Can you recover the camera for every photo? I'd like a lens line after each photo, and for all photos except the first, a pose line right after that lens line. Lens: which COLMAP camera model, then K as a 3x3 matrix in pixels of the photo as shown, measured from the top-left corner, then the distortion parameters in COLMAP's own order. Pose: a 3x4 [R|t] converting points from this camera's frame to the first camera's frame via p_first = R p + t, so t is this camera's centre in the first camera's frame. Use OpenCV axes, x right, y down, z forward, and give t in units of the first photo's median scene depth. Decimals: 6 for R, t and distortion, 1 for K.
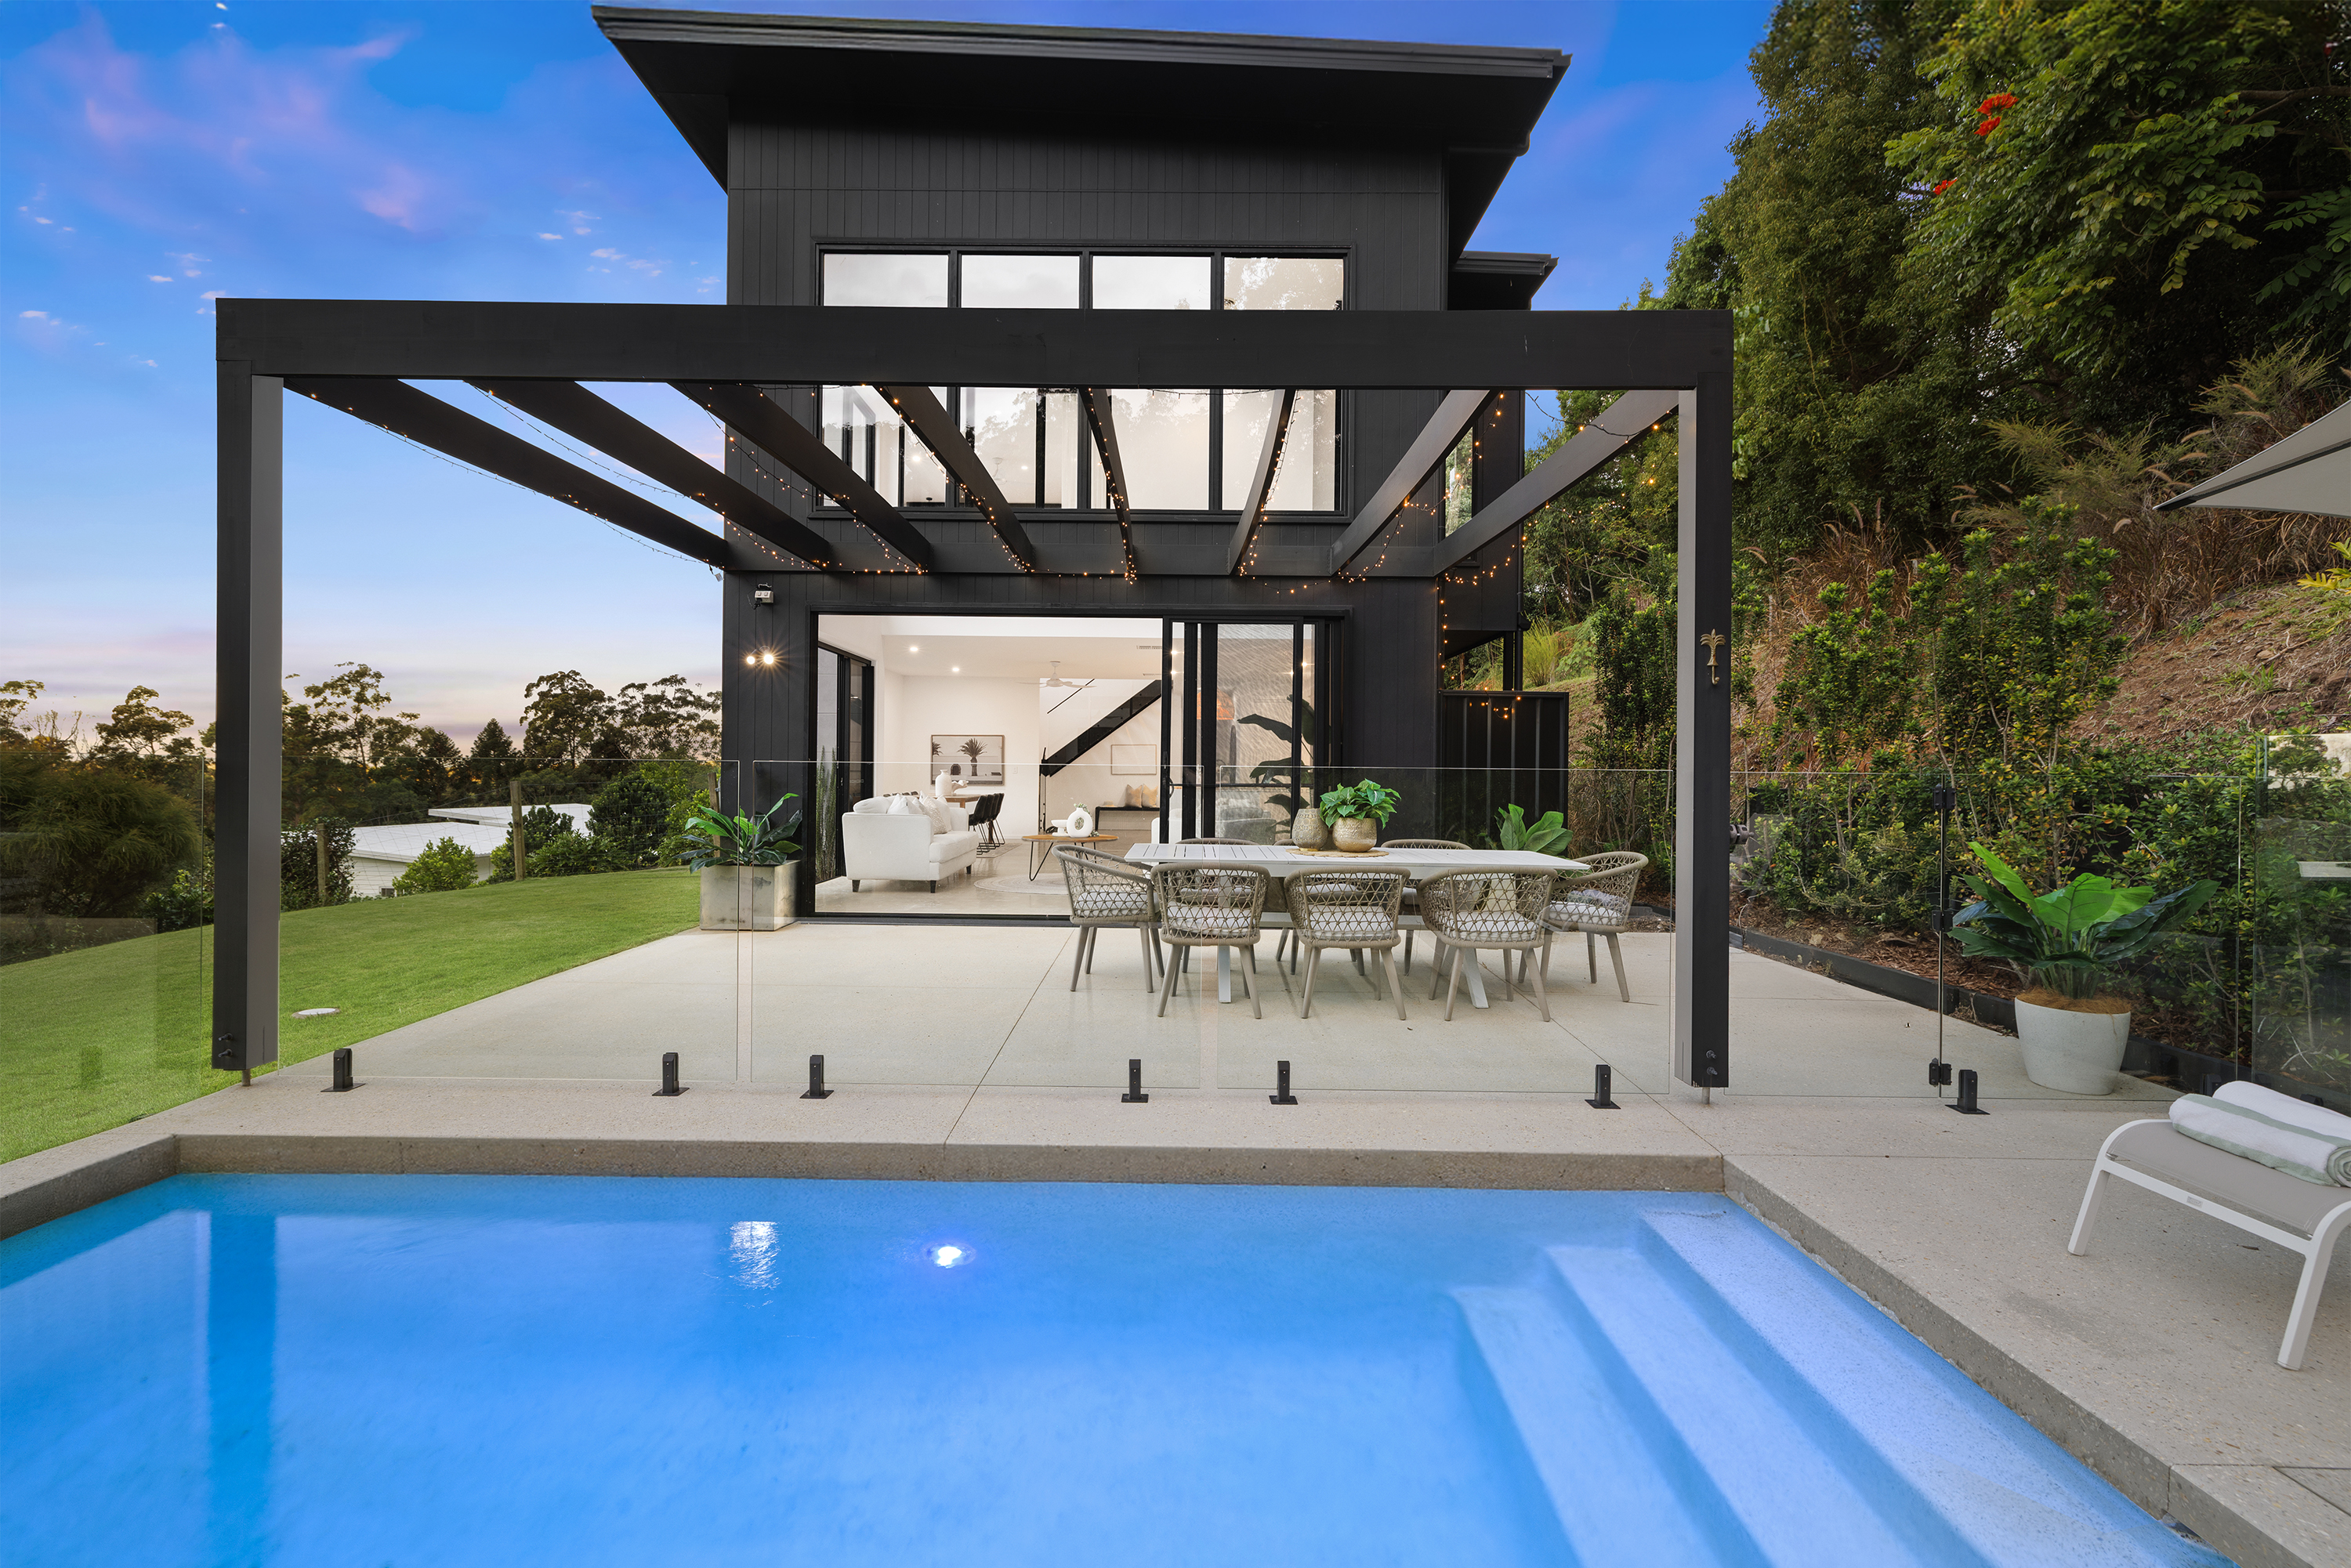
lens RADIAL K [[1050.3, 0, 1179.8], [0, 1050.3, 770.8], [0, 0, 1]] dist [-0.001286, -0.000458]
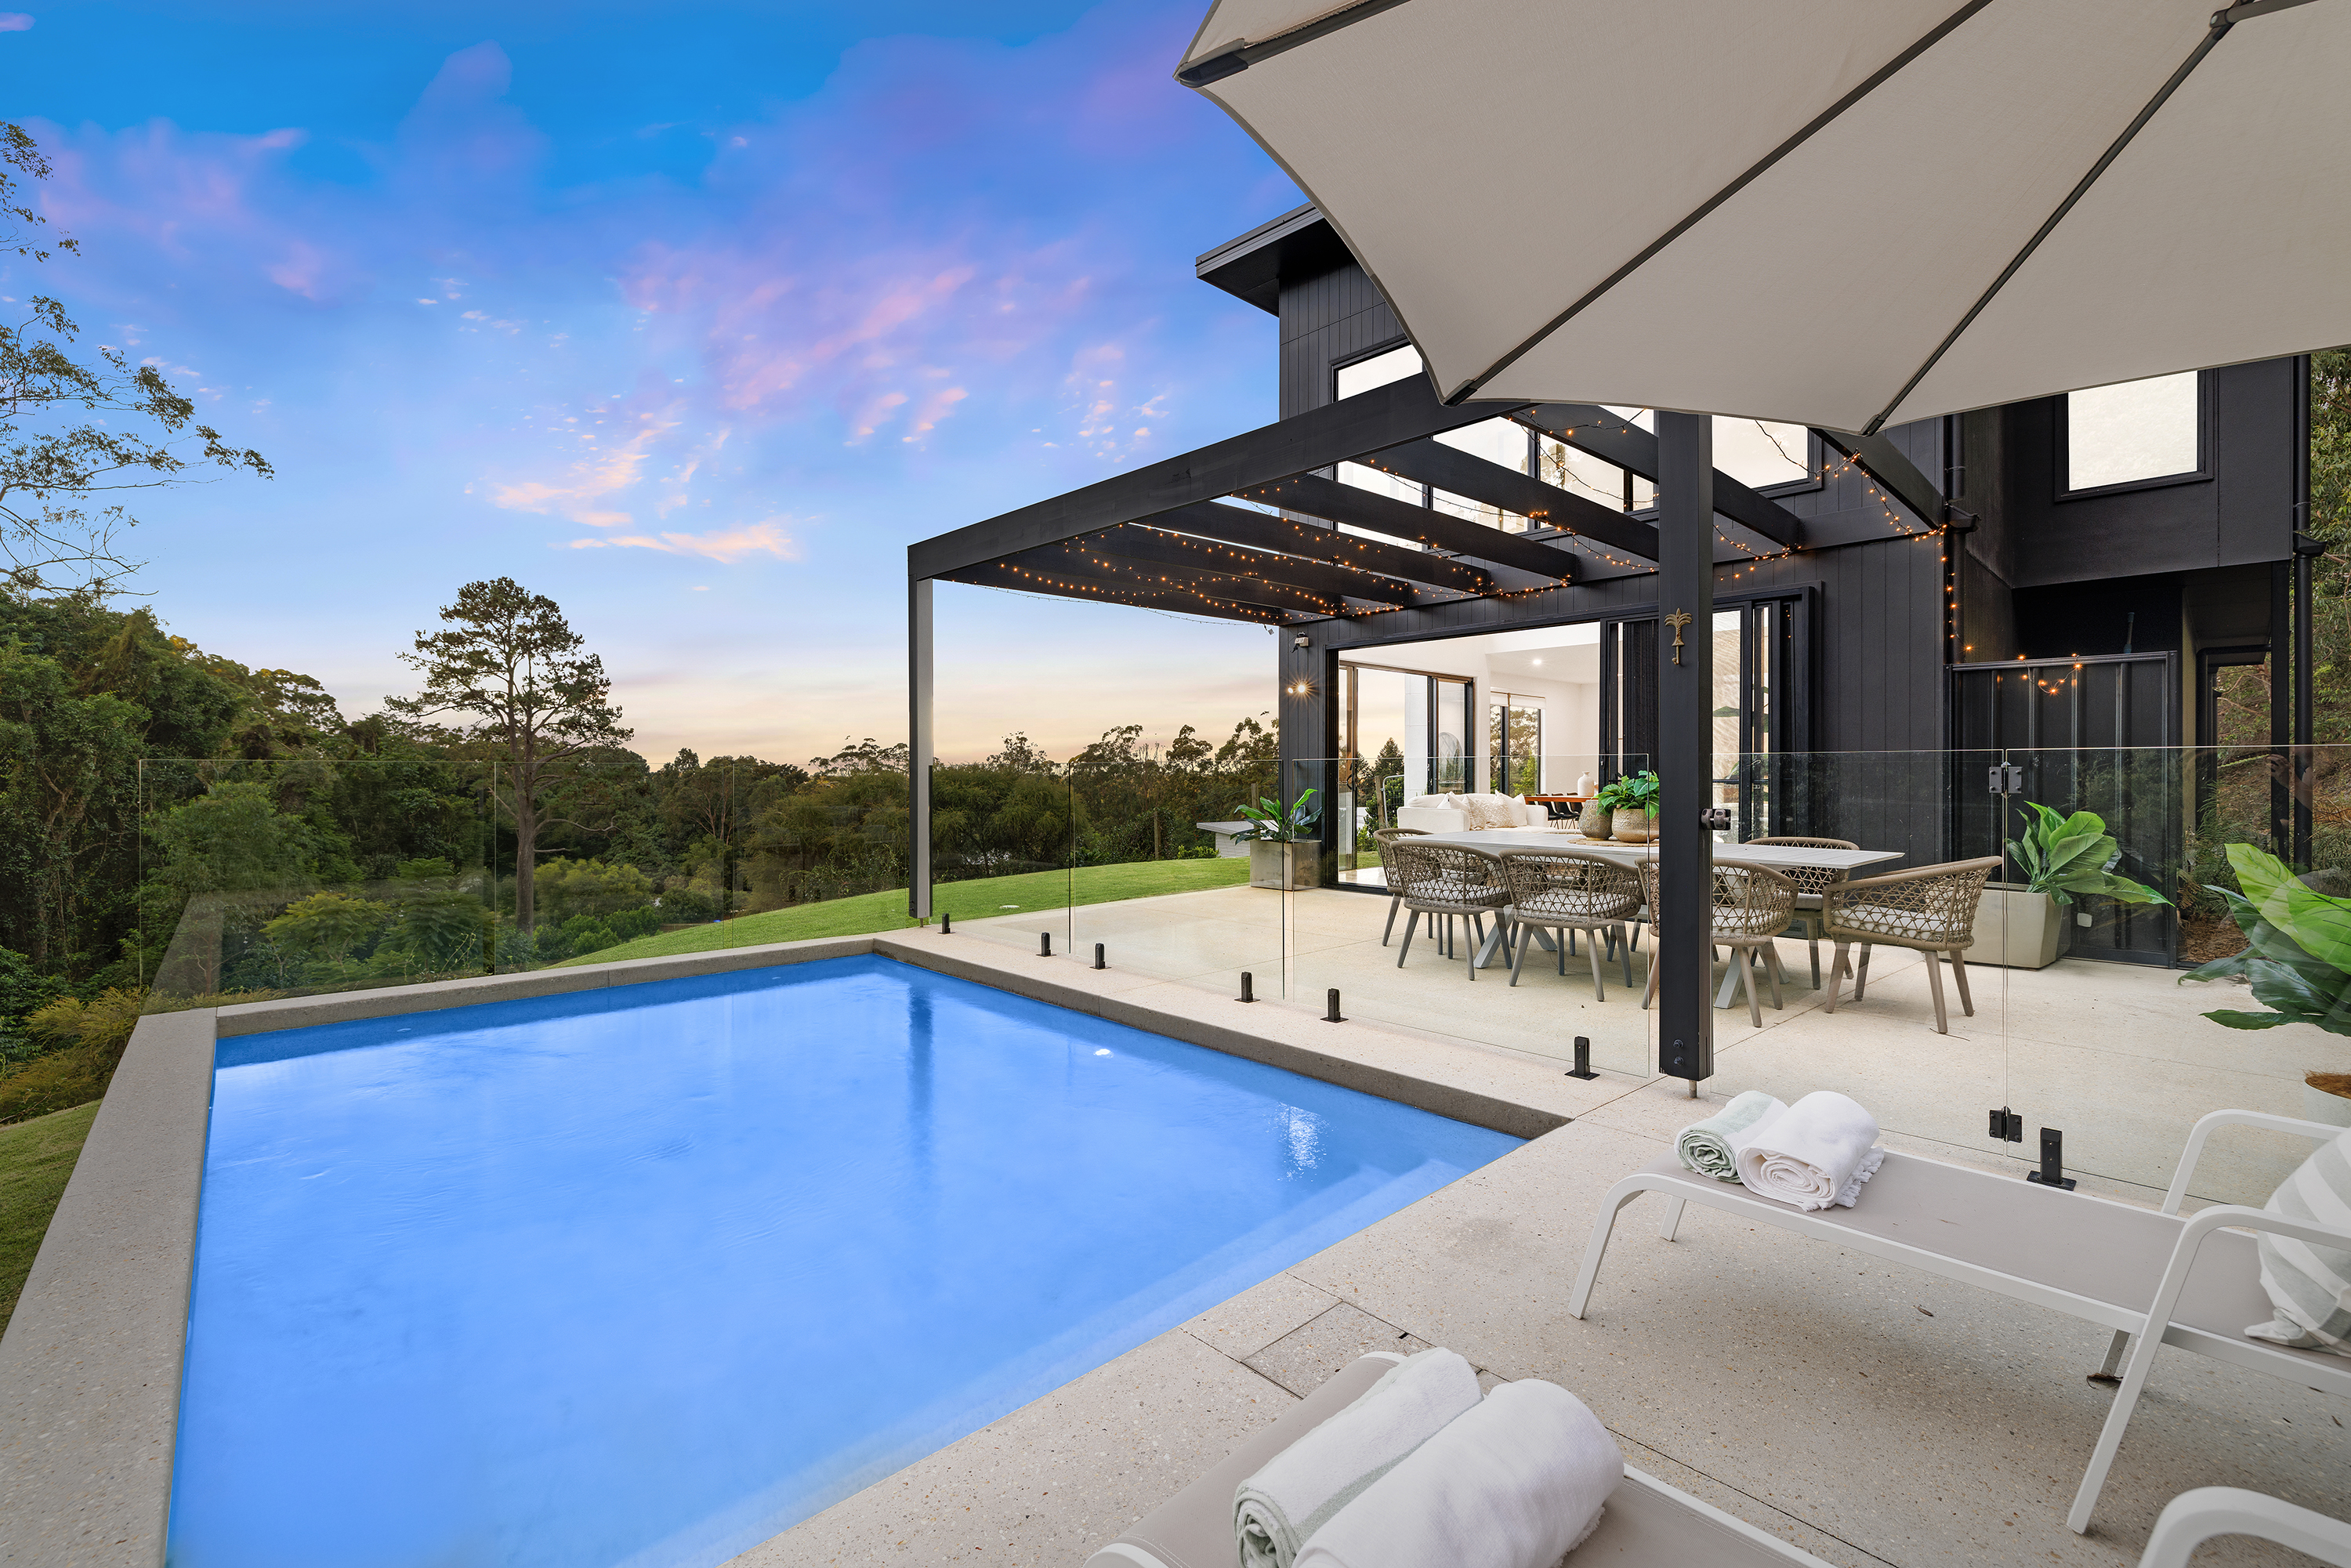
lens RADIAL K [[984.0, 0, 1175.5], [0, 984.0, 784.0], [0, 0, 1]] dist [0.001155, 0.000106]
pose [[0.692242, -0.005454, -0.721645, 0.401827], [0.010376, 0.999943, 0.002396, 0.010238], [0.721591, -0.009146, 0.692259, 0.014810]]
